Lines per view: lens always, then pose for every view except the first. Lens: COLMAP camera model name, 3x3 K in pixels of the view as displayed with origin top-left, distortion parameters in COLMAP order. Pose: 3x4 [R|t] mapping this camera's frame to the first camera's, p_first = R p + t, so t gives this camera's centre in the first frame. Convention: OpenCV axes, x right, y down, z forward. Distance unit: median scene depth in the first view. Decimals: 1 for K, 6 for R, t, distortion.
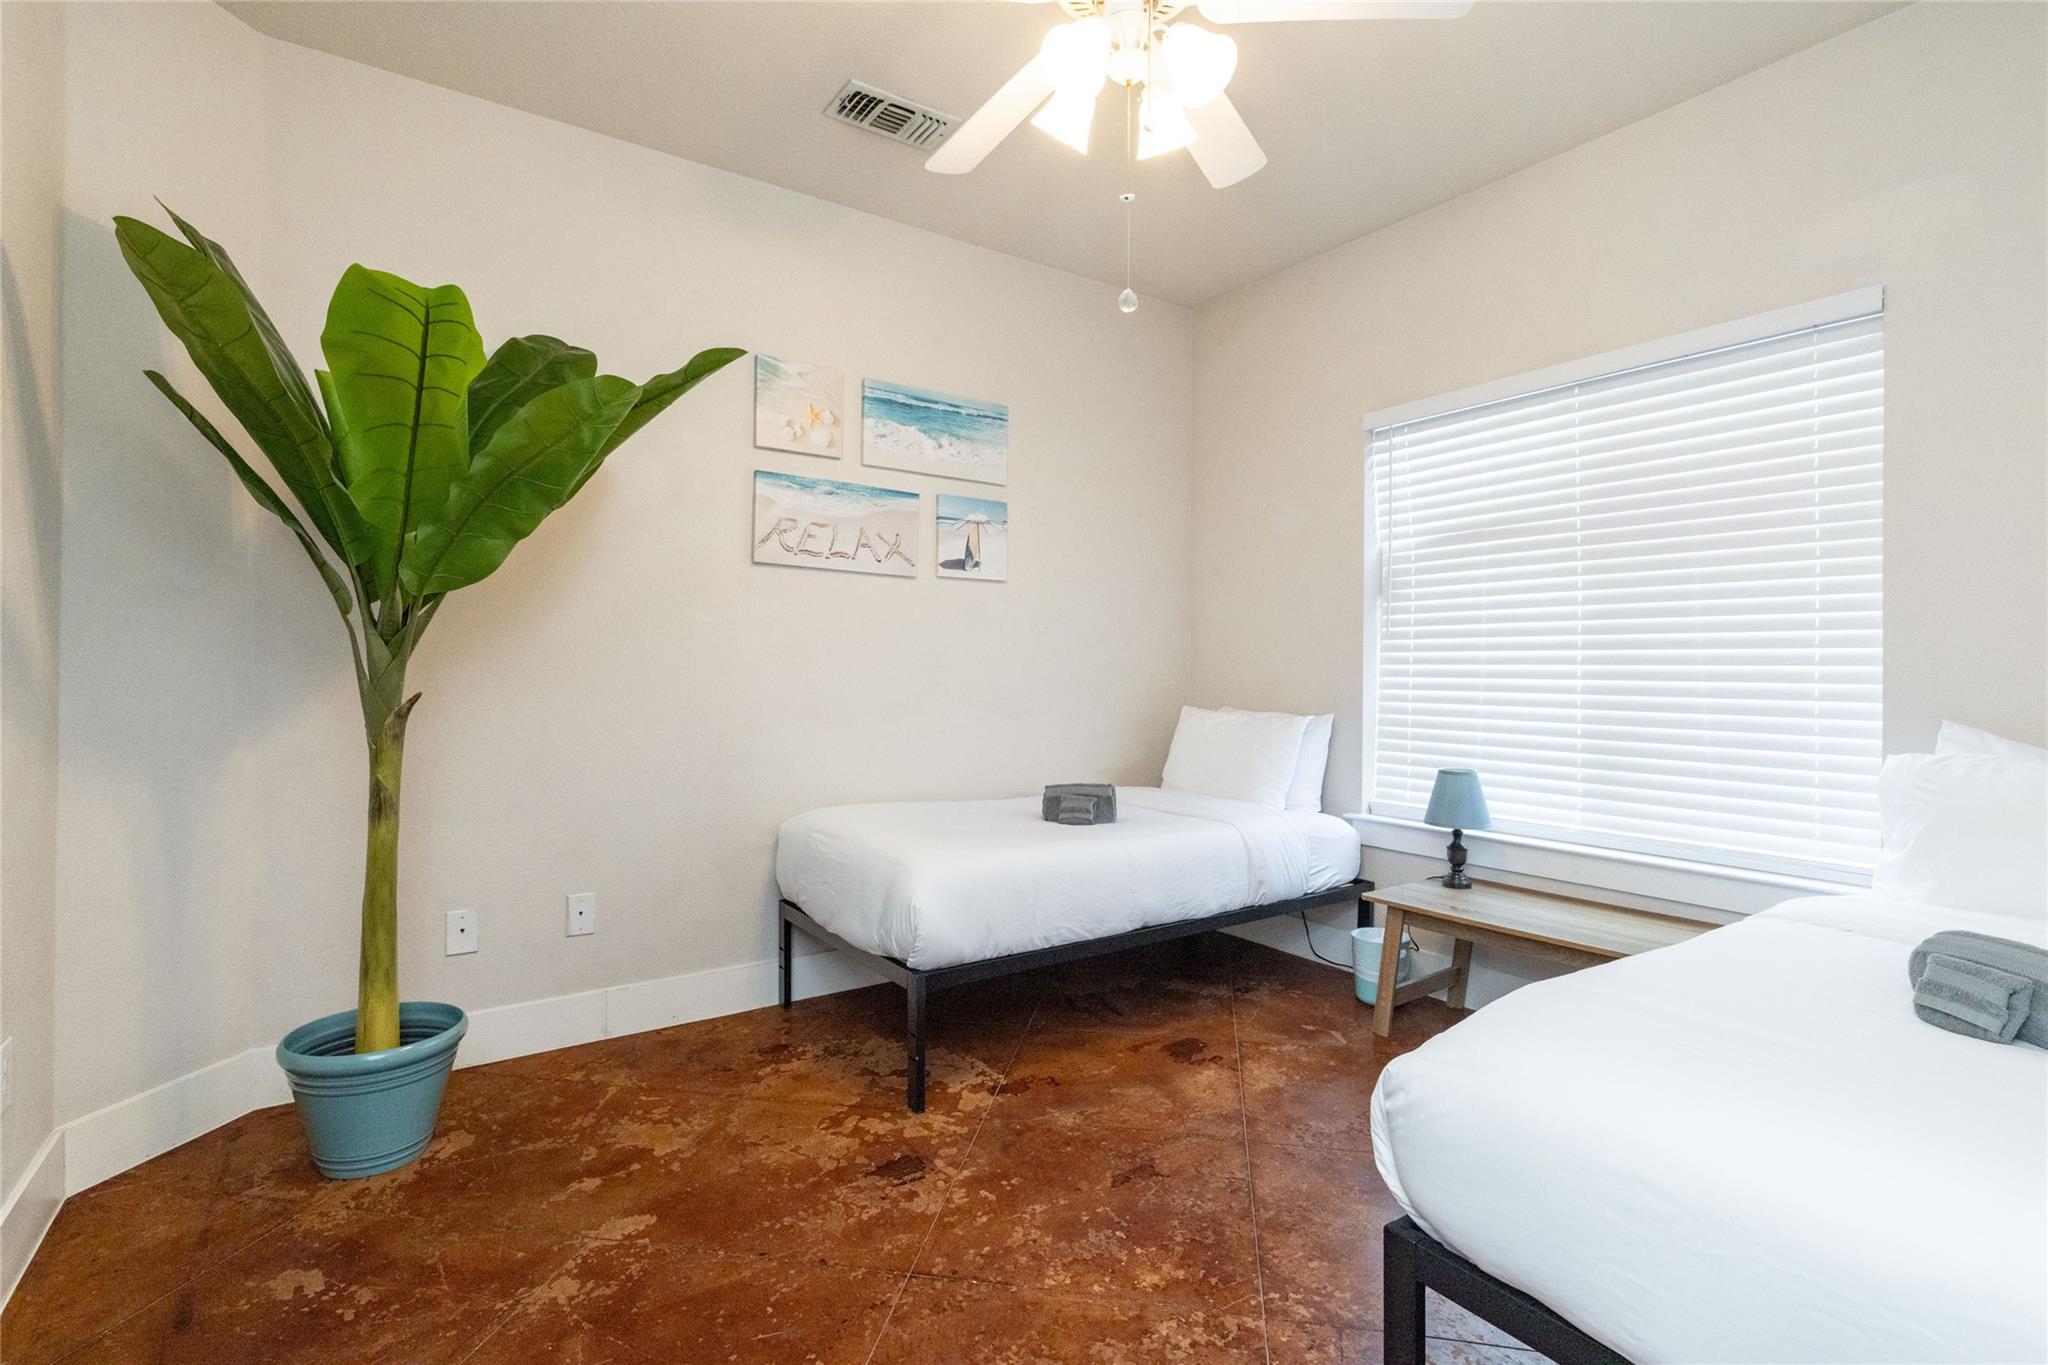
lens RADIAL K [[991.6, 0, 1025.1], [0, 991.6, 669.0], [0, 0, 1]] dist [-0.008827, 0.003762]
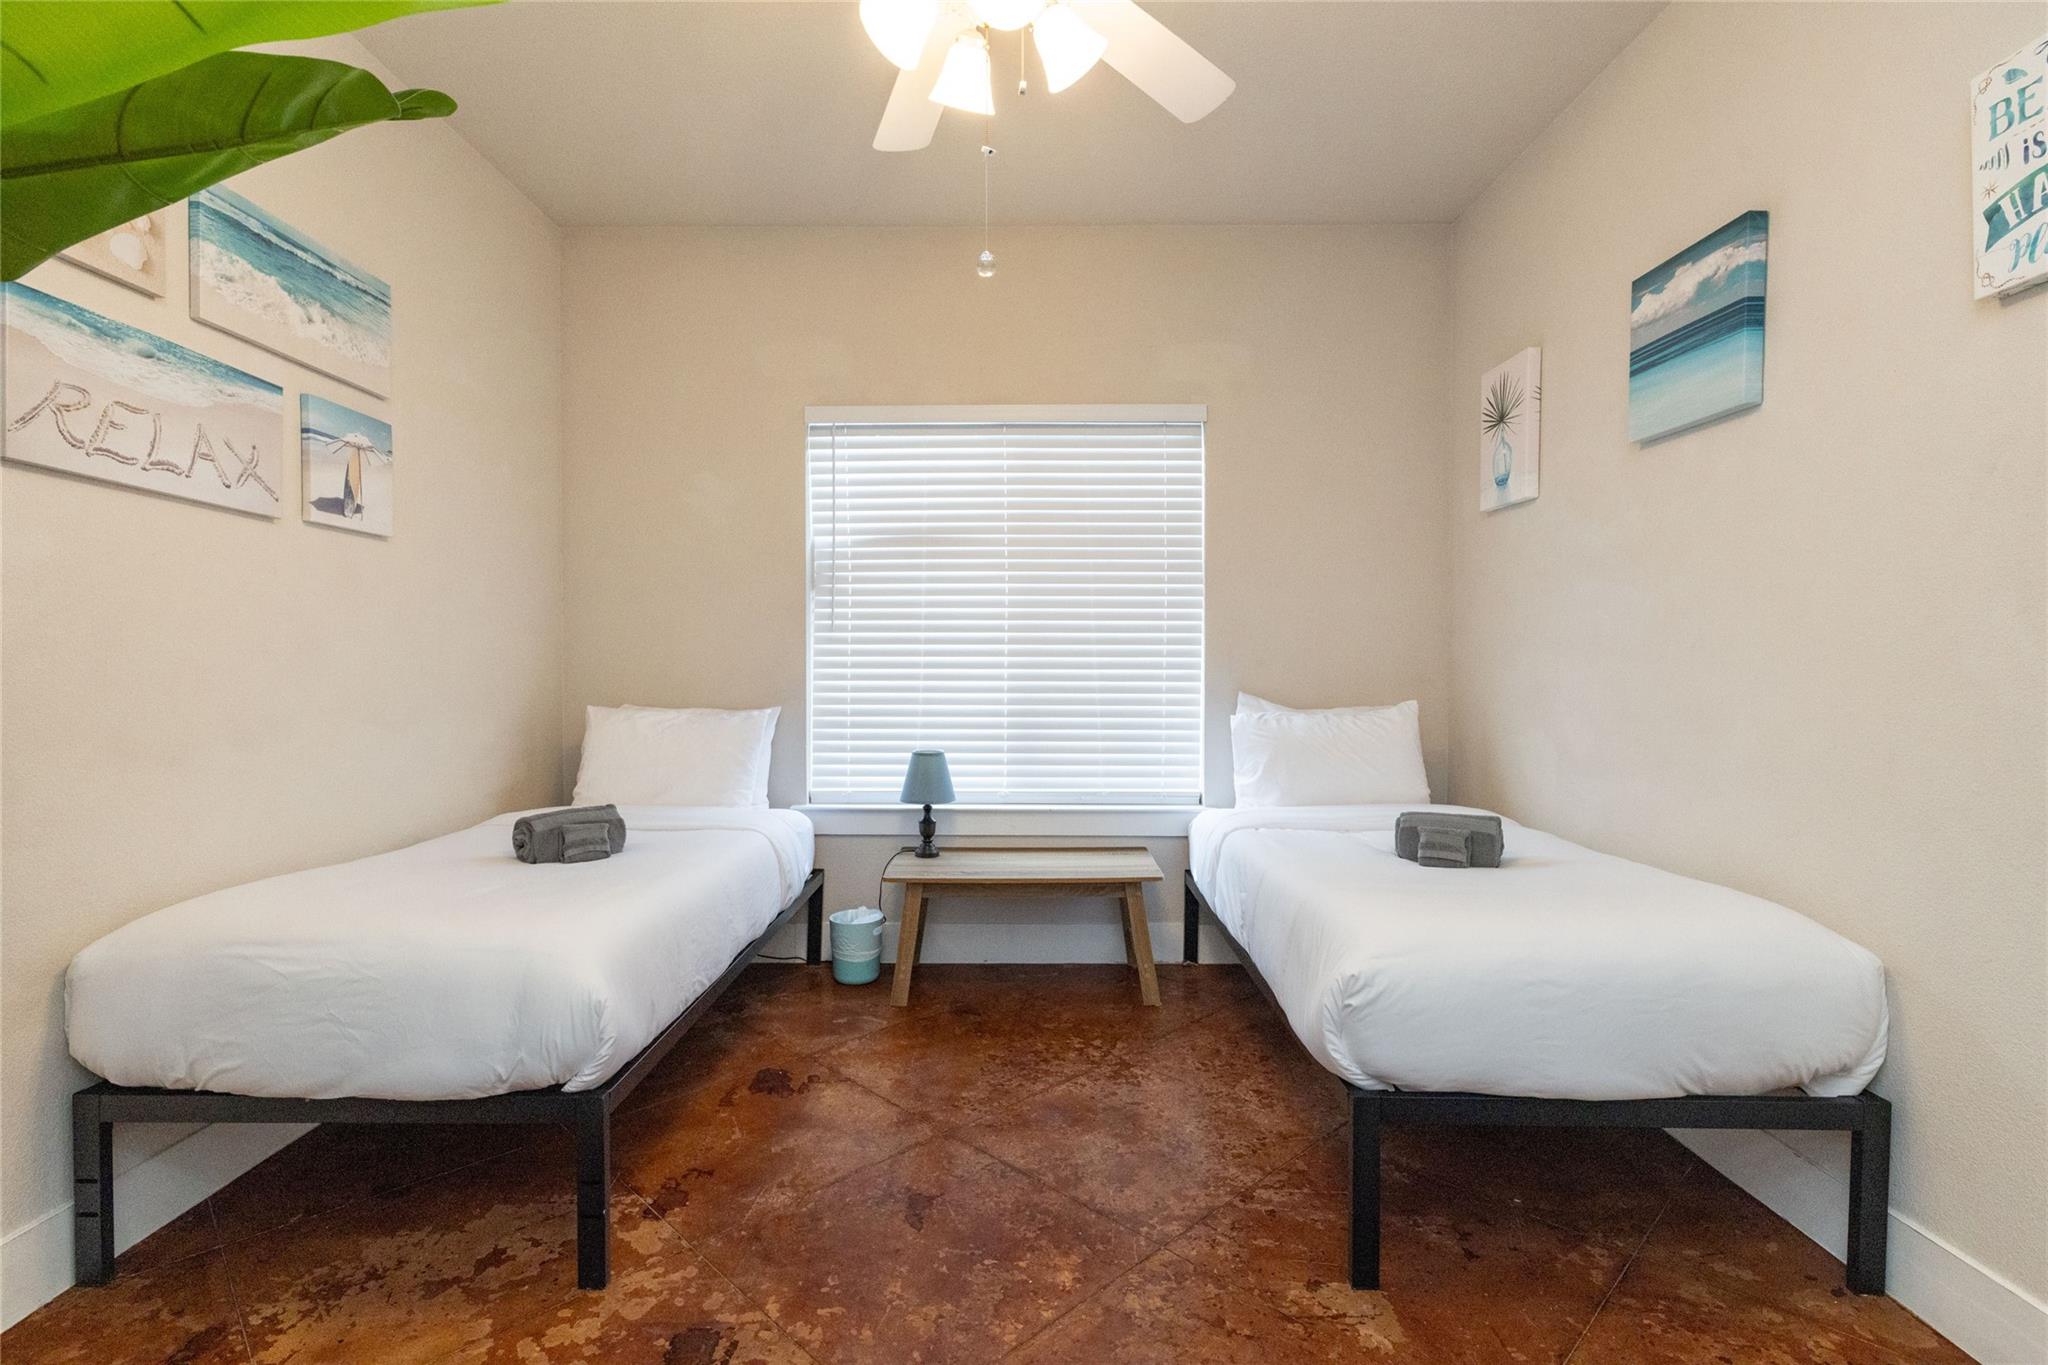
lens RADIAL K [[991.6, 0, 1015.5], [0, 991.6, 685.0], [0, 0, 1]] dist [-0.008827, 0.003762]
pose [[0.562523, -0.024378, 0.826422, -0.403051], [0.002366, 0.999609, 0.027876, -0.003500], [-0.826778, -0.013726, 0.562361, 0.279486]]
